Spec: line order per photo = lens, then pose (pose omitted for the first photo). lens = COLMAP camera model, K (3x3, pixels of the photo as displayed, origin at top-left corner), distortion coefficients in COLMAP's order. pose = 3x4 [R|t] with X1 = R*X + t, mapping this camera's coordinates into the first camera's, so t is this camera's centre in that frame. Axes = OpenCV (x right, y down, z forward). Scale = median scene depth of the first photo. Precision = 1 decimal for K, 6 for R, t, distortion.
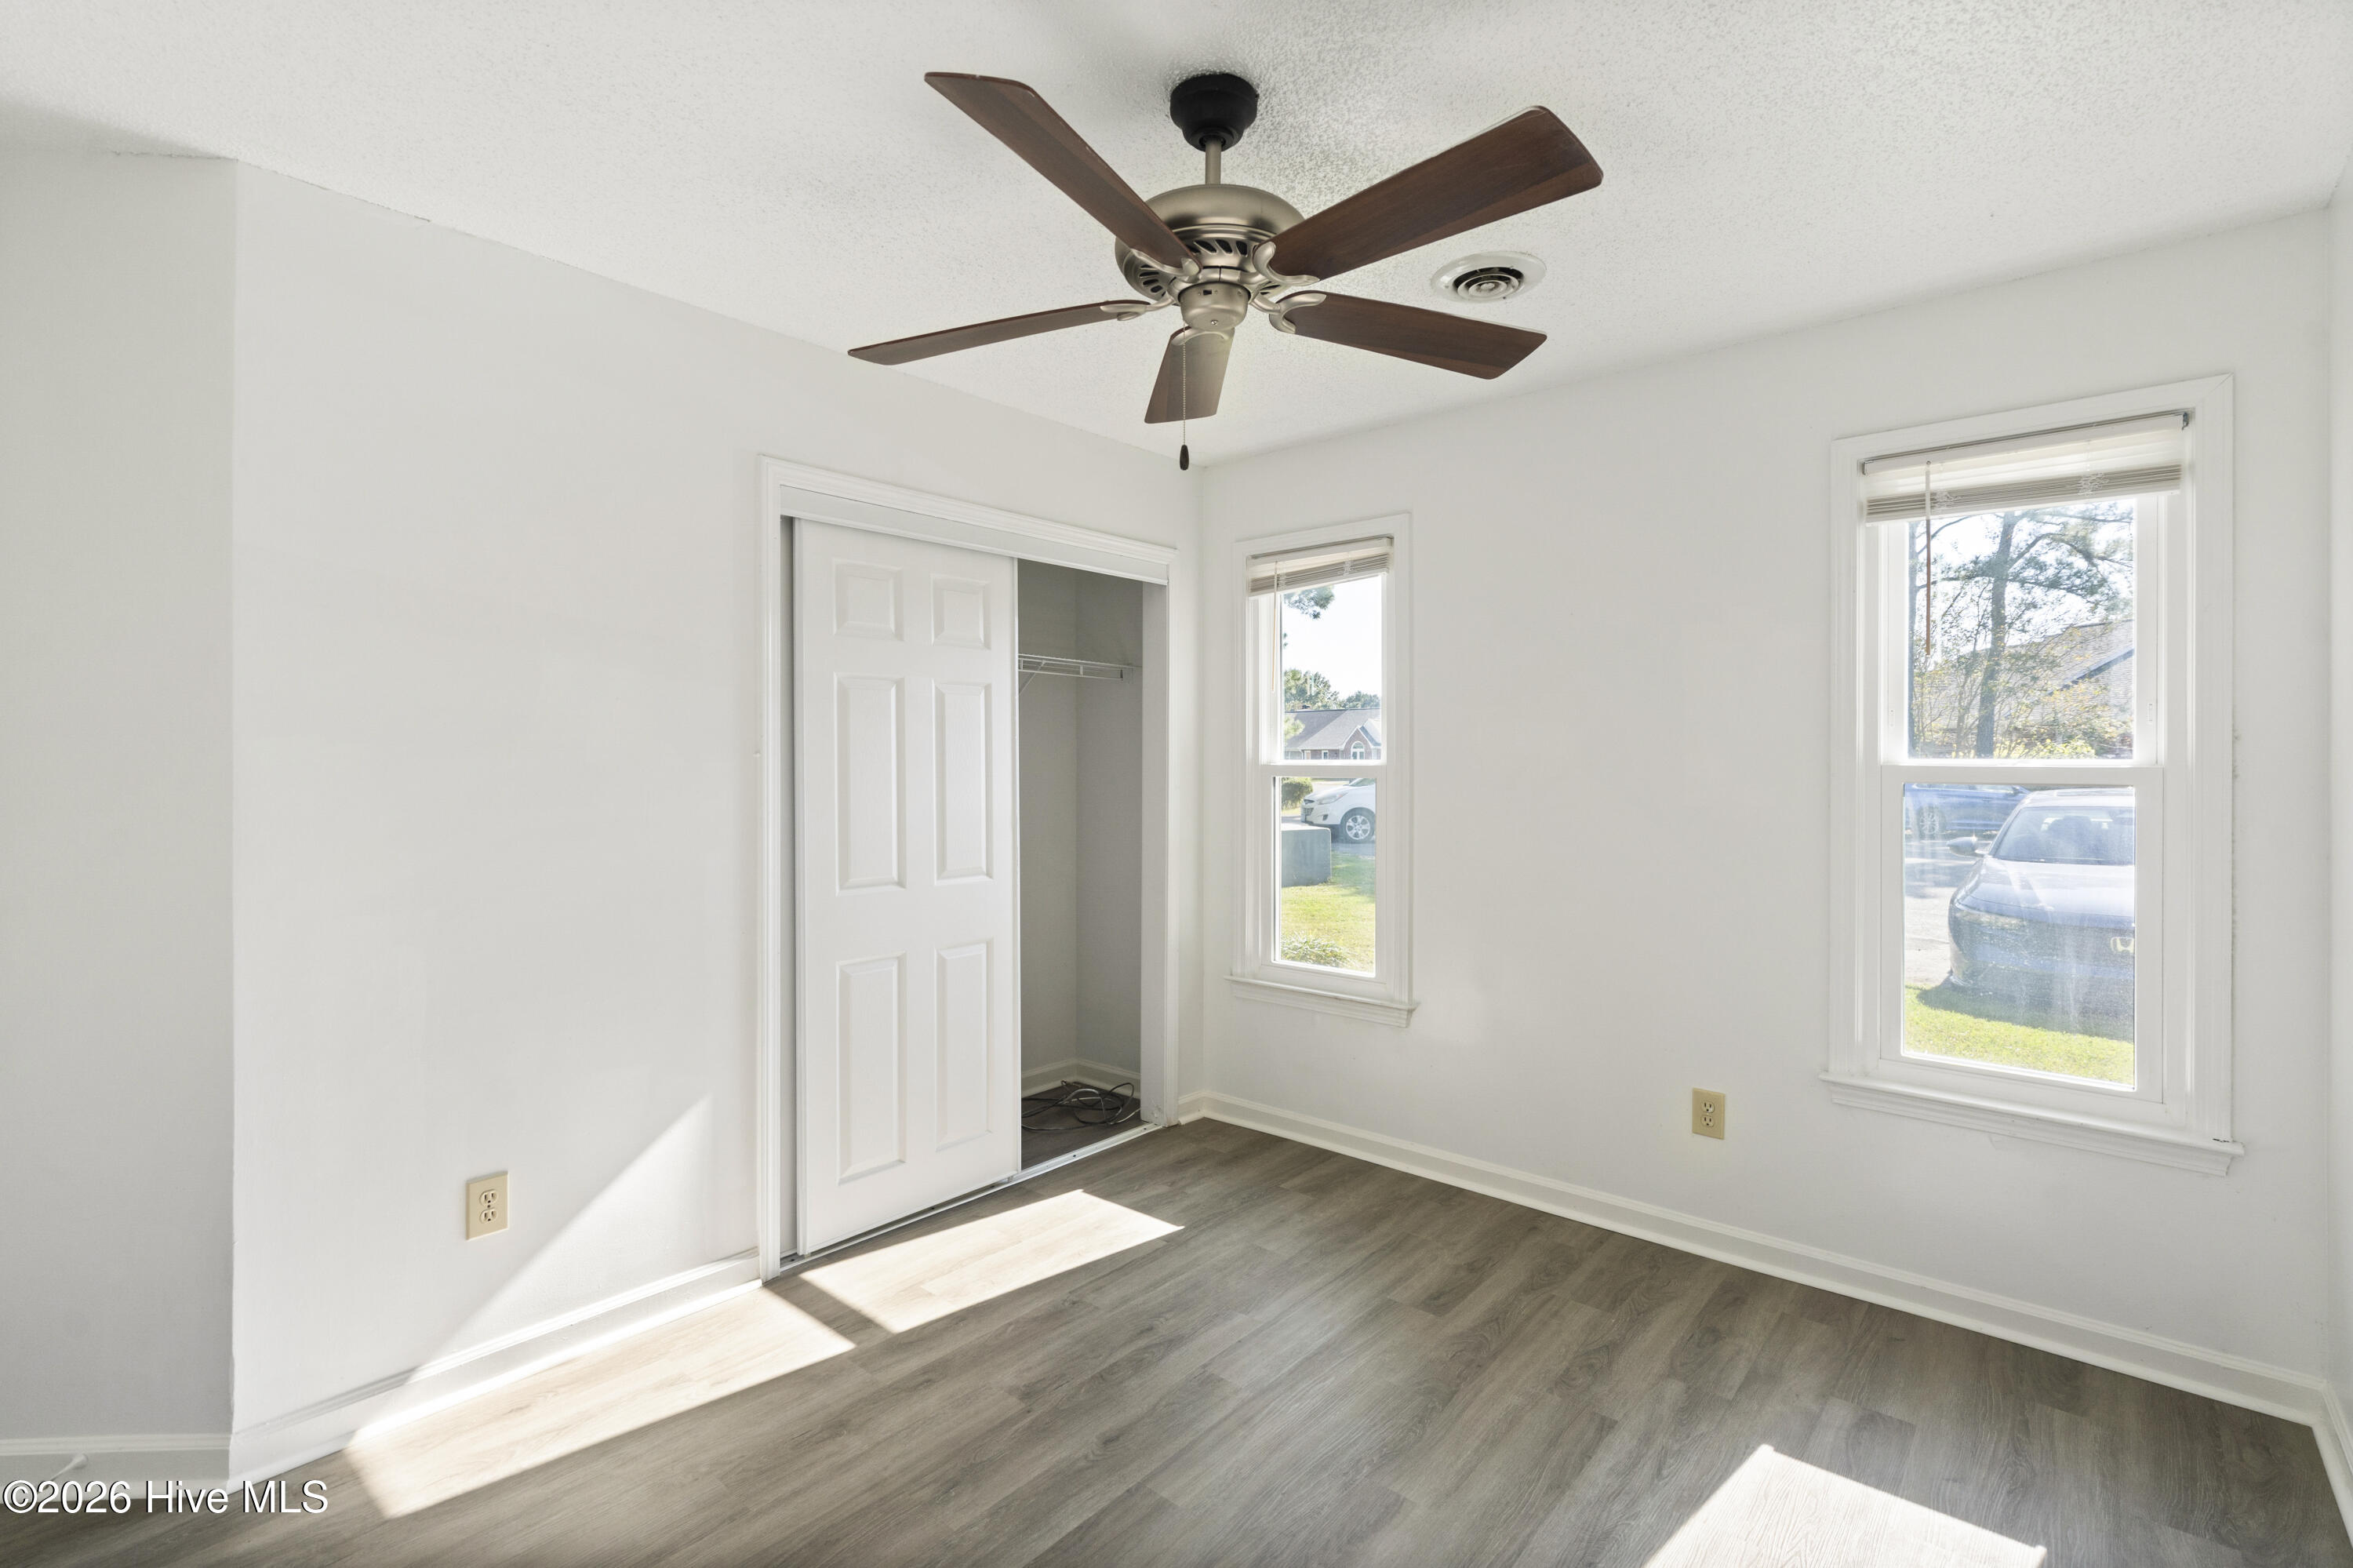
lens RADIAL K [[1106.5, 0, 1166.1], [0, 1106.5, 773.8], [0, 0, 1]] dist [0.000618, 0.001095]
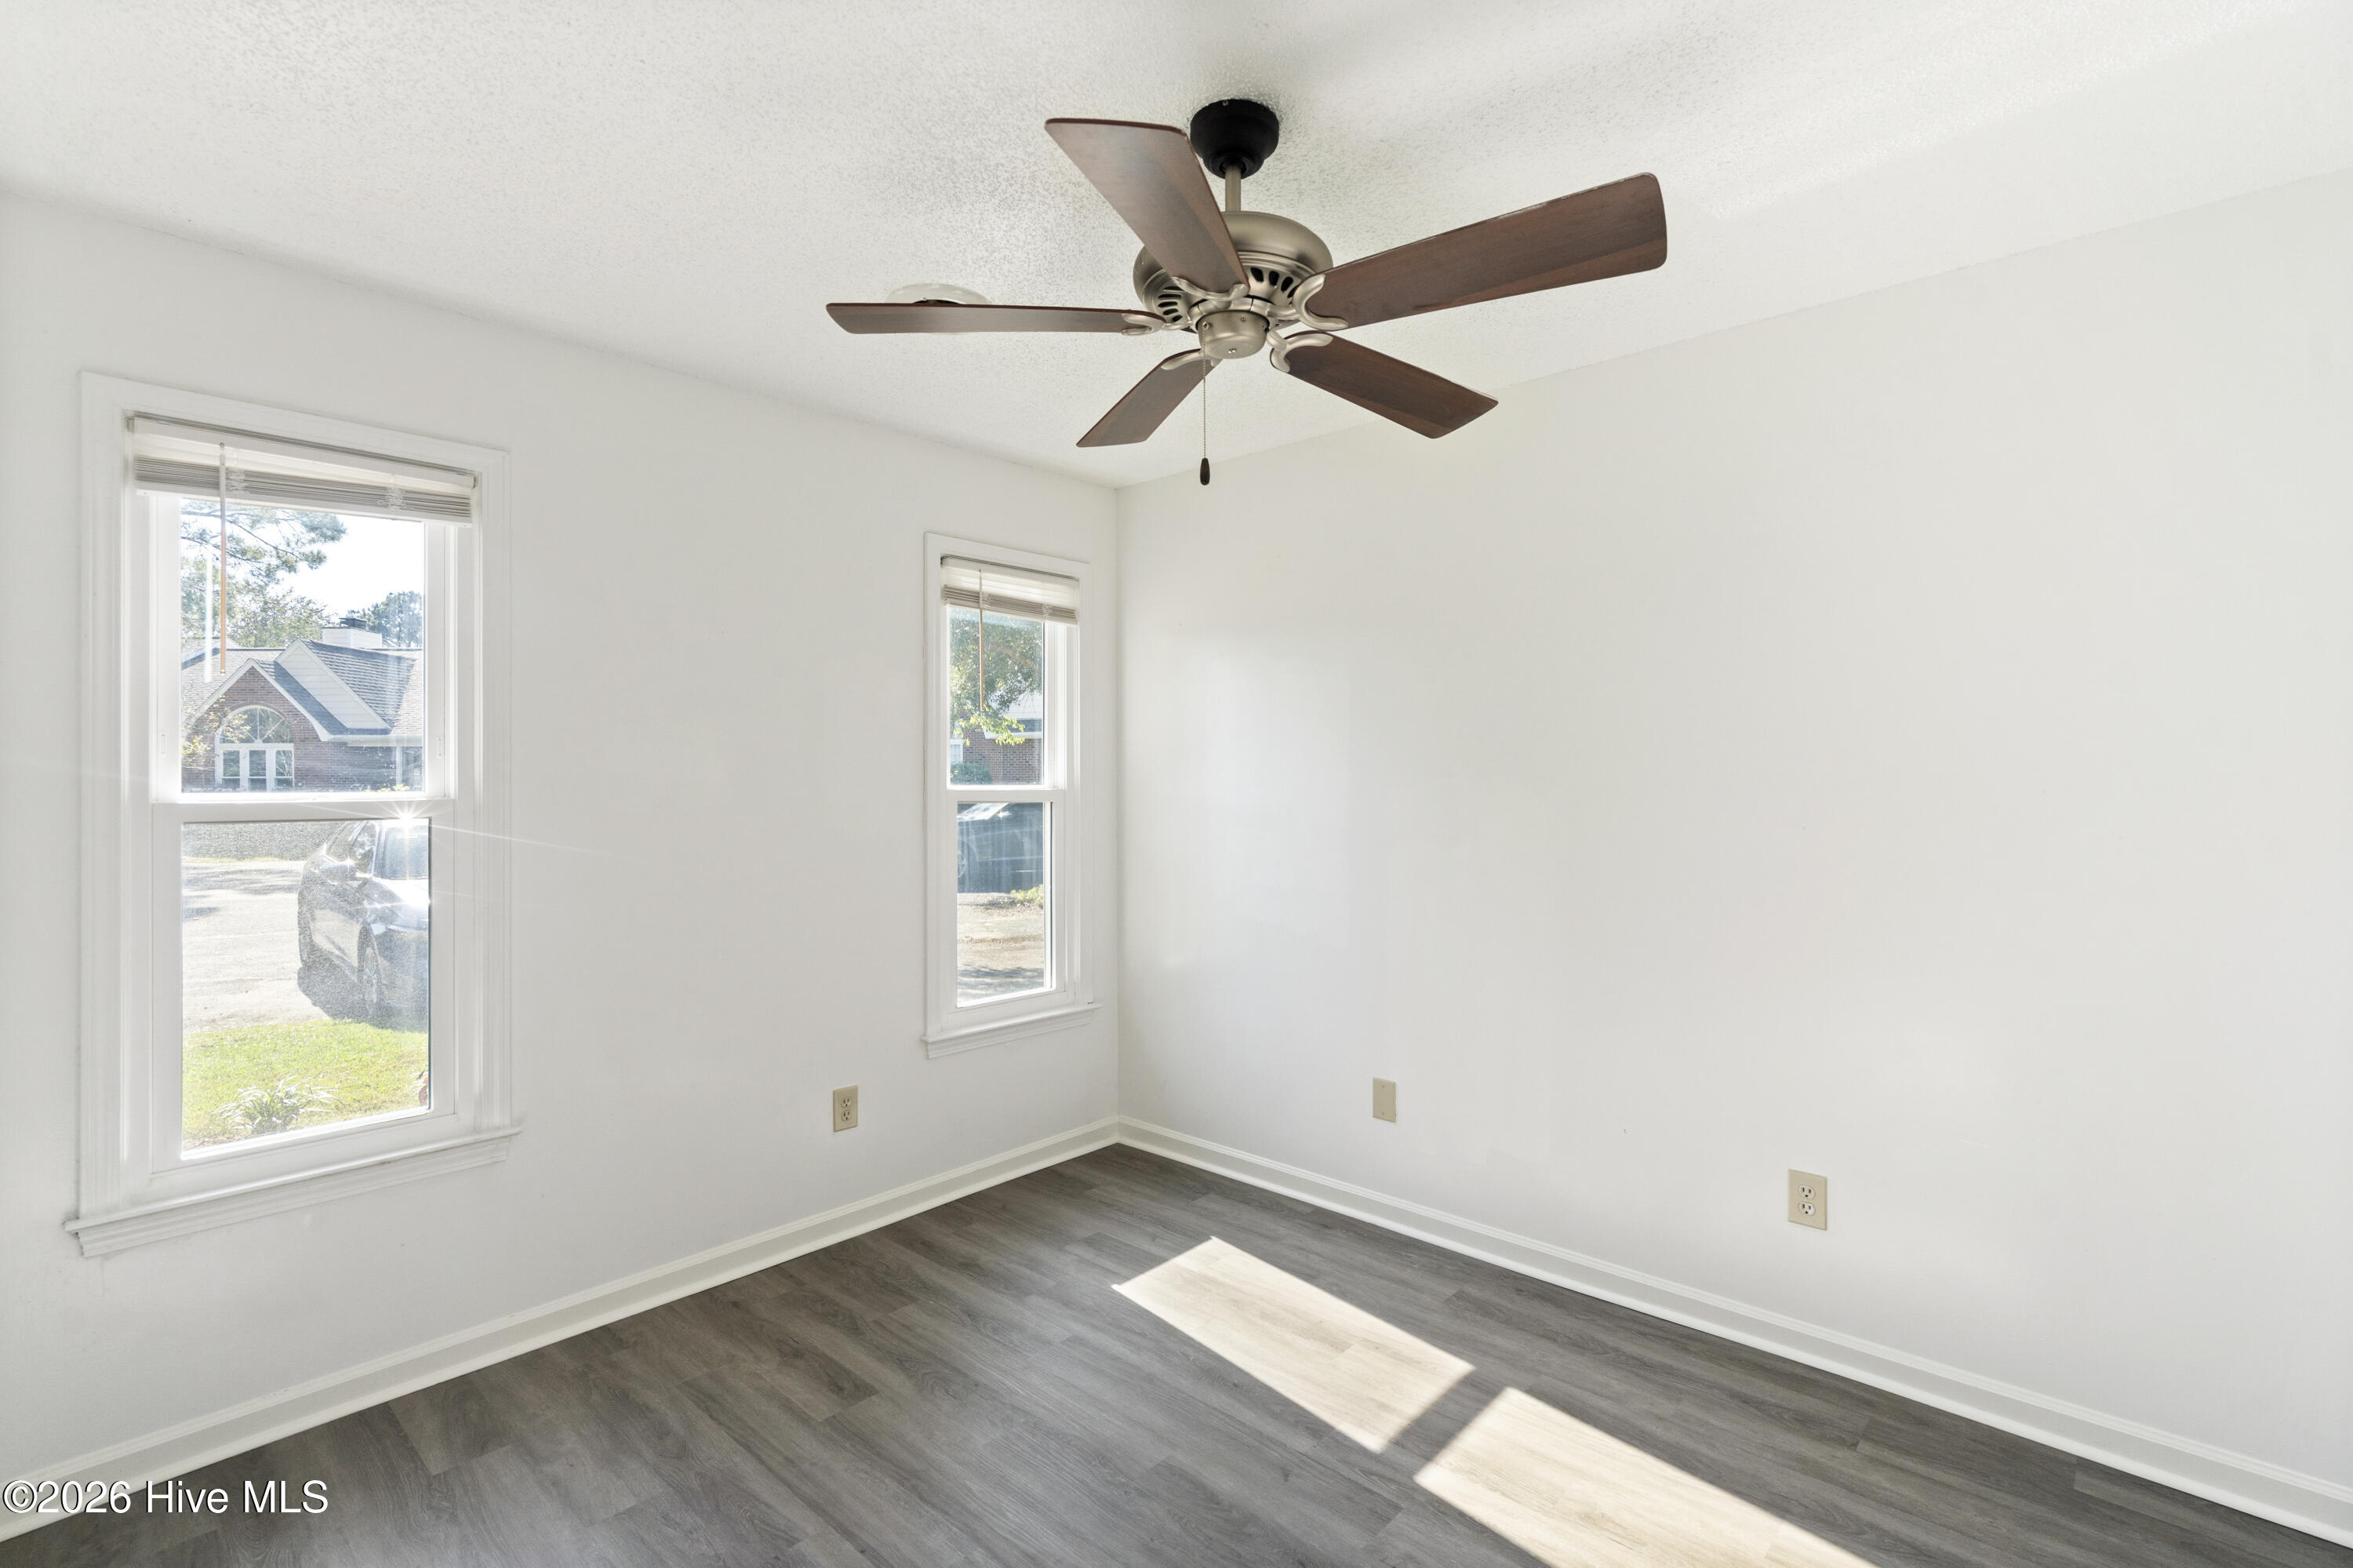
lens RADIAL K [[1101.0, 0, 1176.5], [0, 1101.0, 784.0], [0, 0, 1]] dist [0.001919, 0.000429]
pose [[0.012414, -0.018455, 0.999753, -0.629281], [0.014913, 0.999722, 0.018269, -0.030039], [-0.999812, 0.014682, 0.012686, 0.696264]]
